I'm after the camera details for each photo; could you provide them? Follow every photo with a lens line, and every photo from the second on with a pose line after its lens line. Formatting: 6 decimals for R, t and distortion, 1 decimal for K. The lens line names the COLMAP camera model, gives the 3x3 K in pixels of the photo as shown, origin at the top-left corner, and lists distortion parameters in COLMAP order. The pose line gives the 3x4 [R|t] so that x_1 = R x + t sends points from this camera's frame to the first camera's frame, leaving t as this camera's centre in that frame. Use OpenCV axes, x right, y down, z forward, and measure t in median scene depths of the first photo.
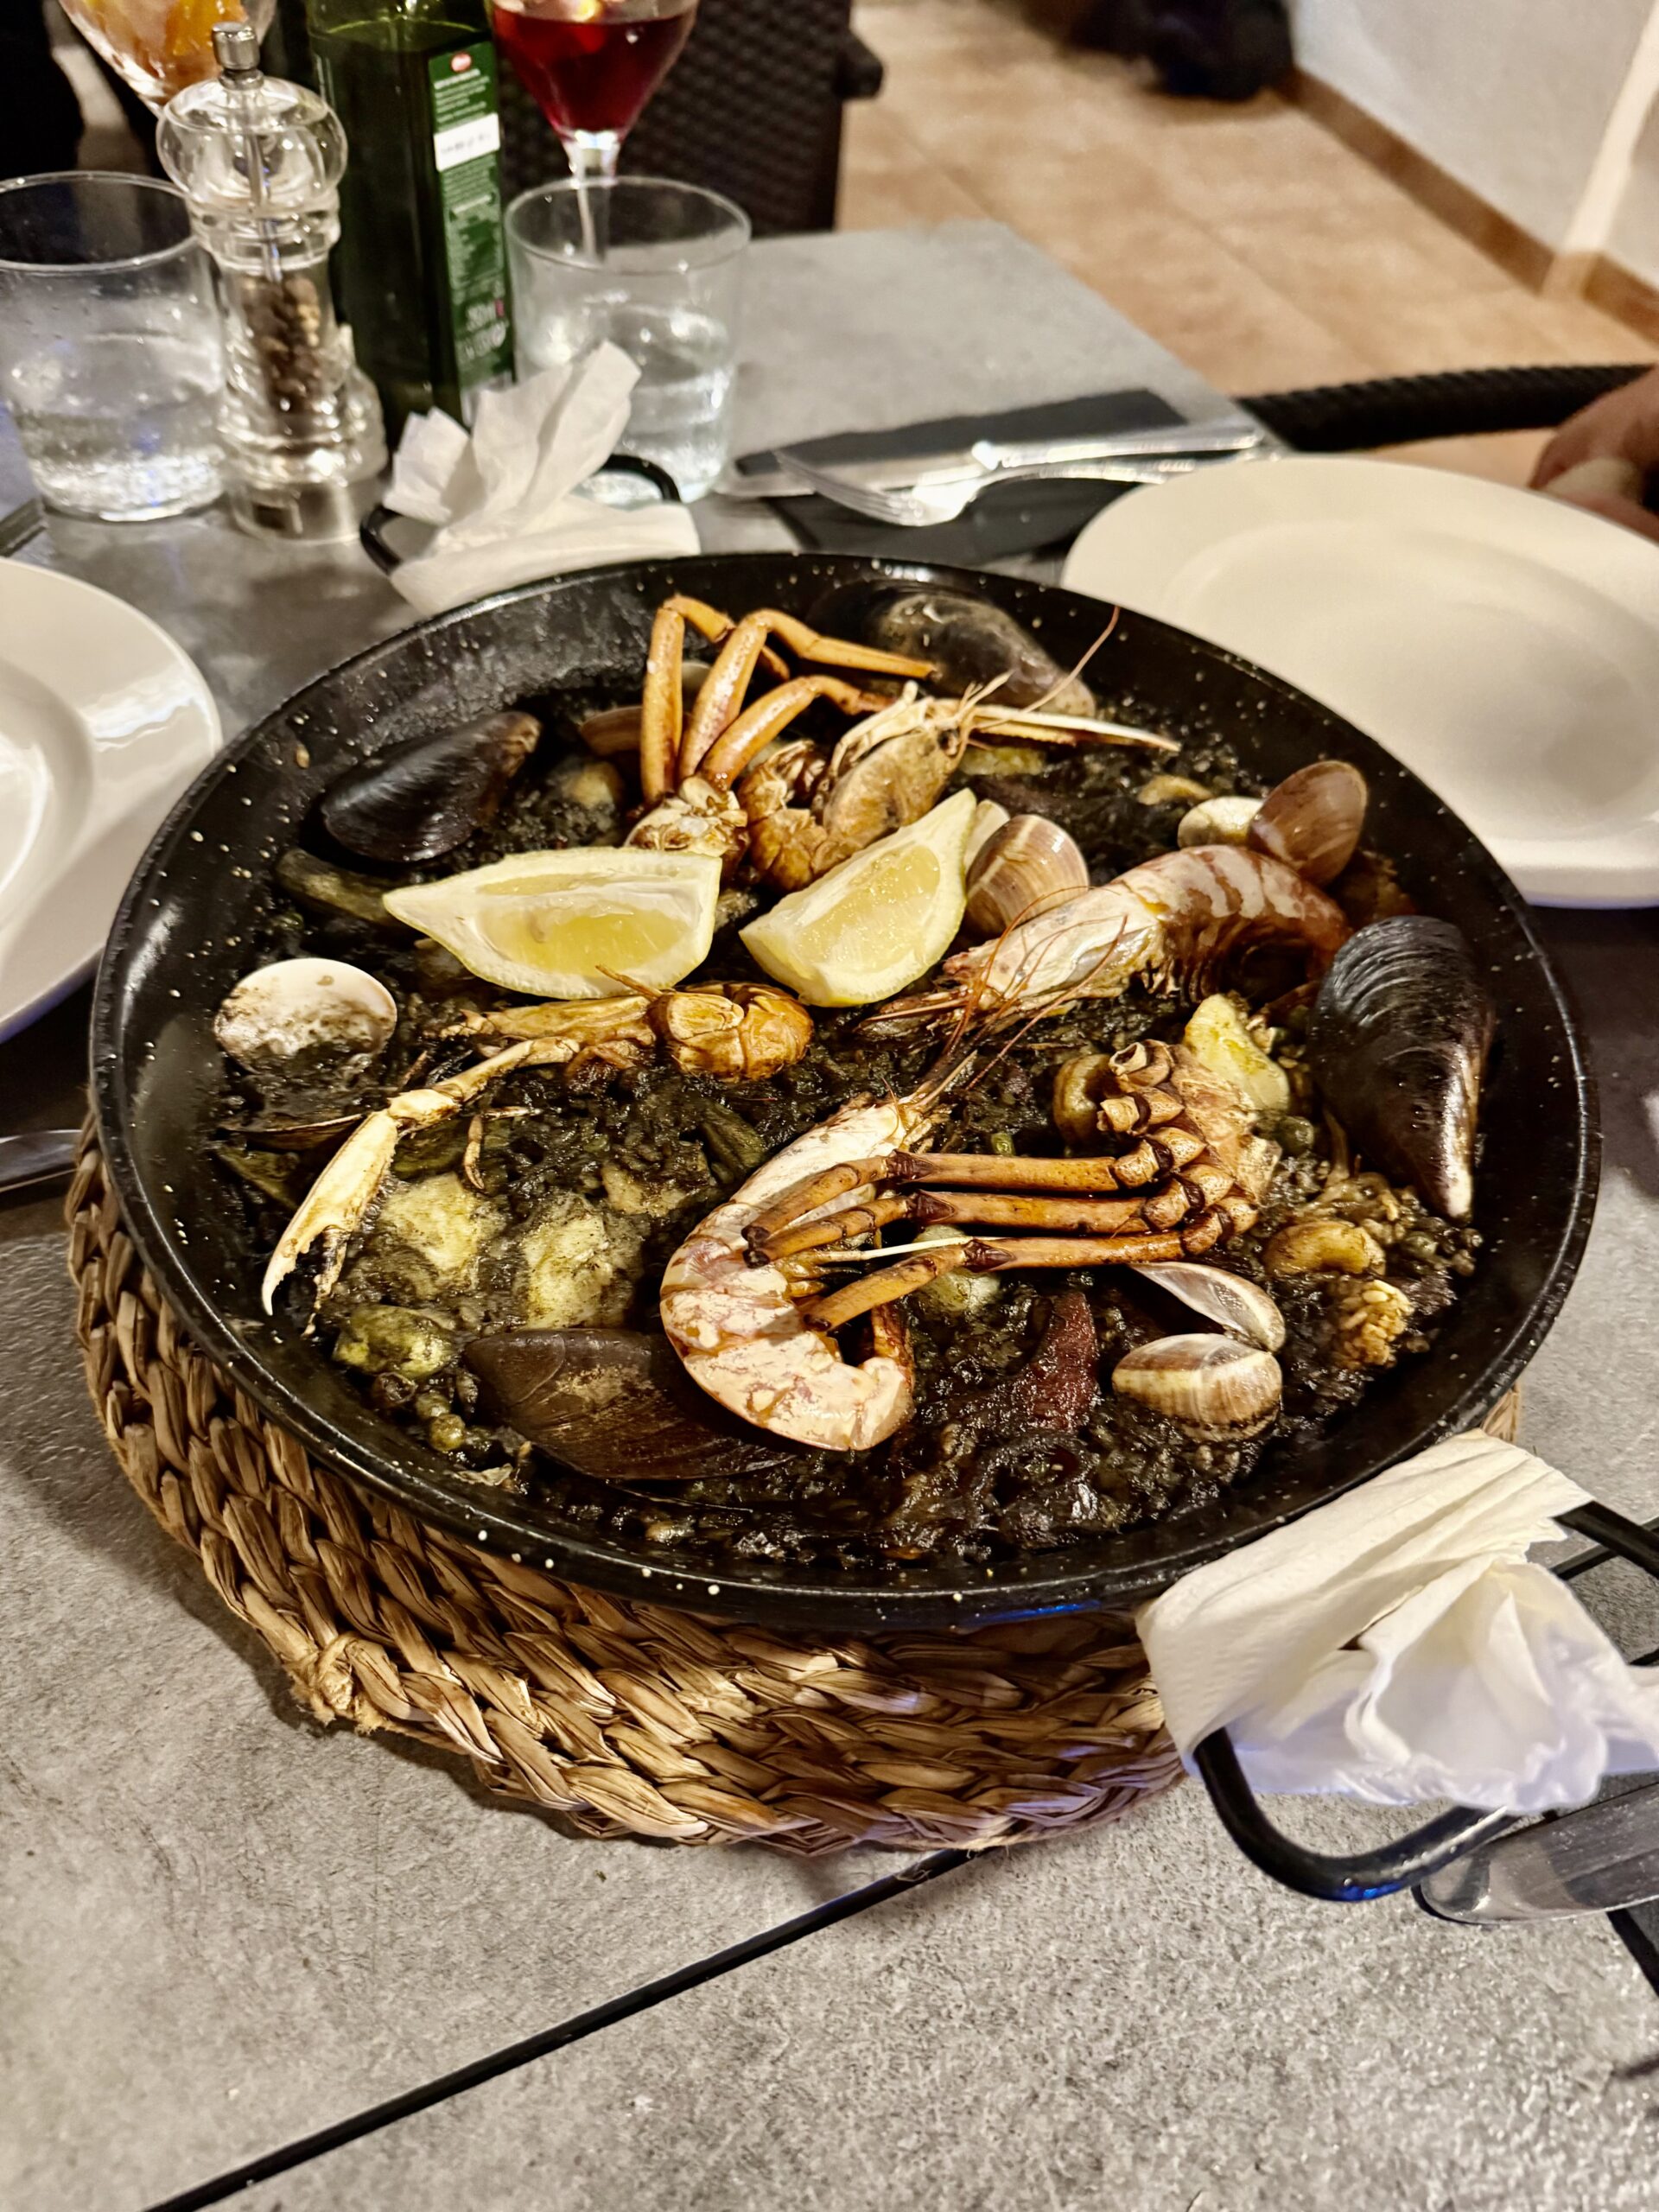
lens RADIAL K [[1550.8, 0, 824.0], [0, 1550.8, 1123.4], [0, 0, 1]] dist [0.083059, -0.122985]
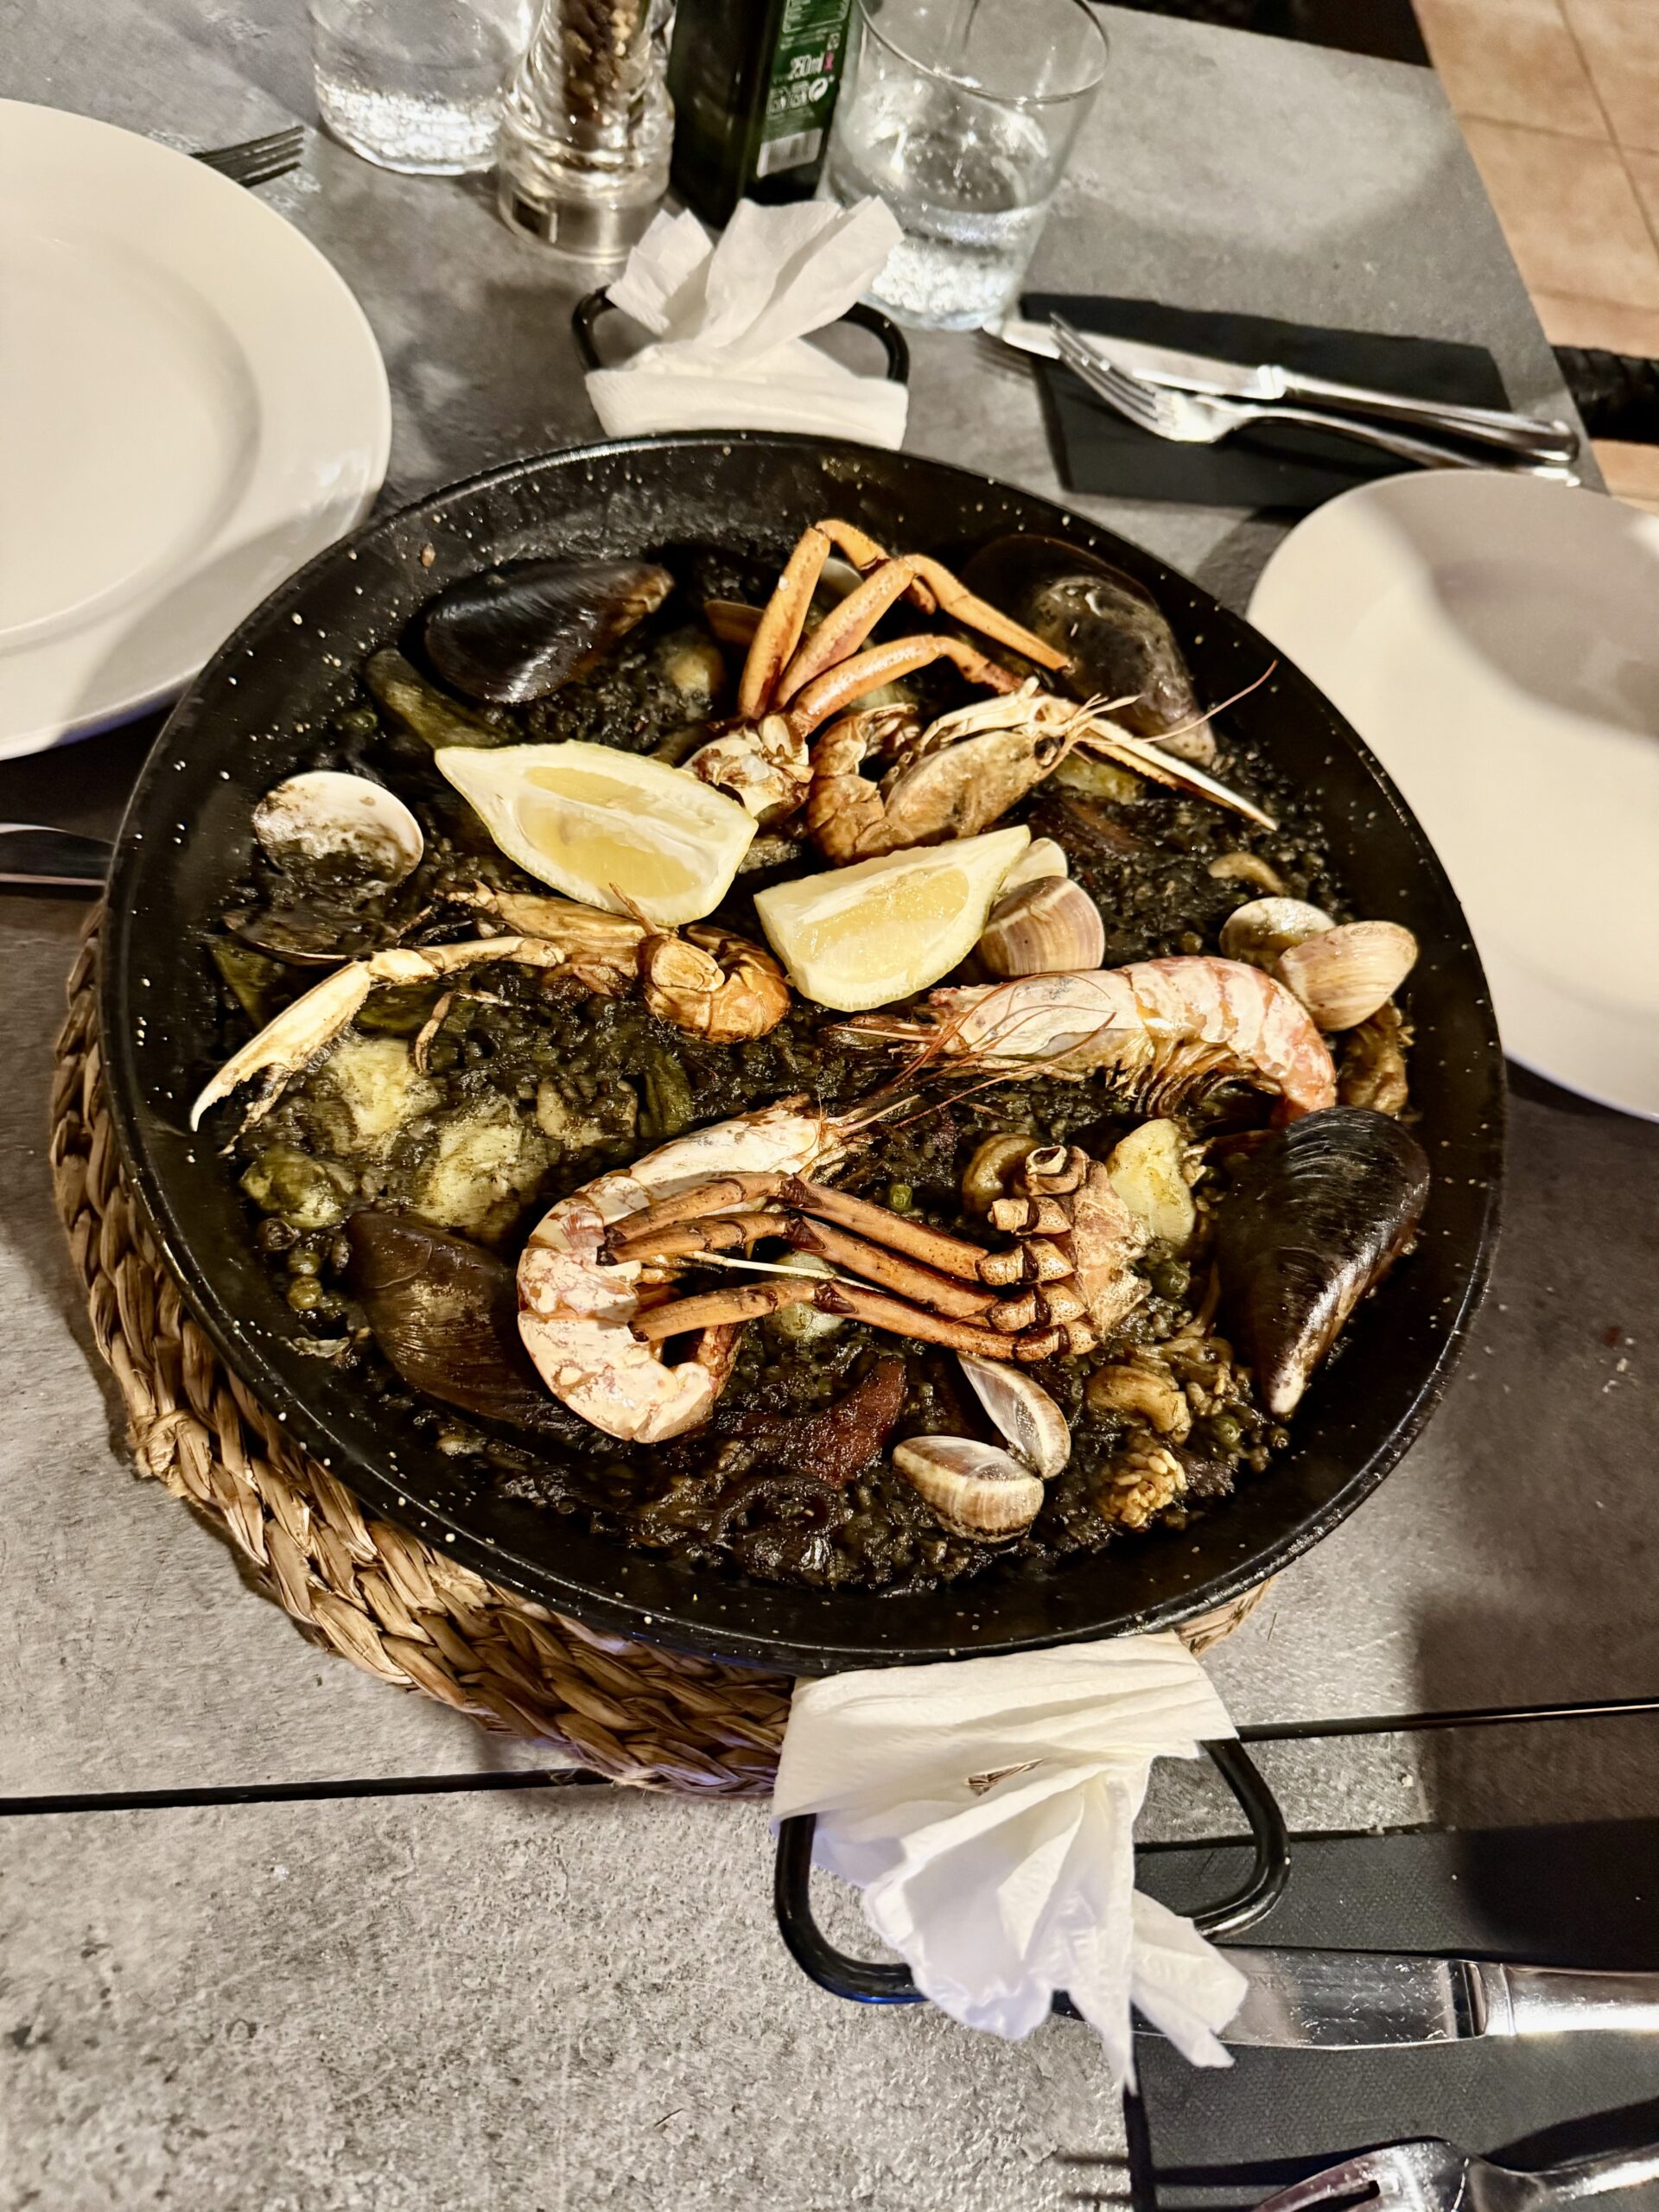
lens RADIAL K [[1550.8, 0, 824.0], [0, 1550.8, 1123.4], [0, 0, 1]] dist [0.083059, -0.122985]
pose [[0.933181, 0.357276, -0.039081, 0.091871], [-0.342865, 0.917561, 0.201309, -0.230356], [0.107782, -0.174459, 0.978748, -0.031491]]
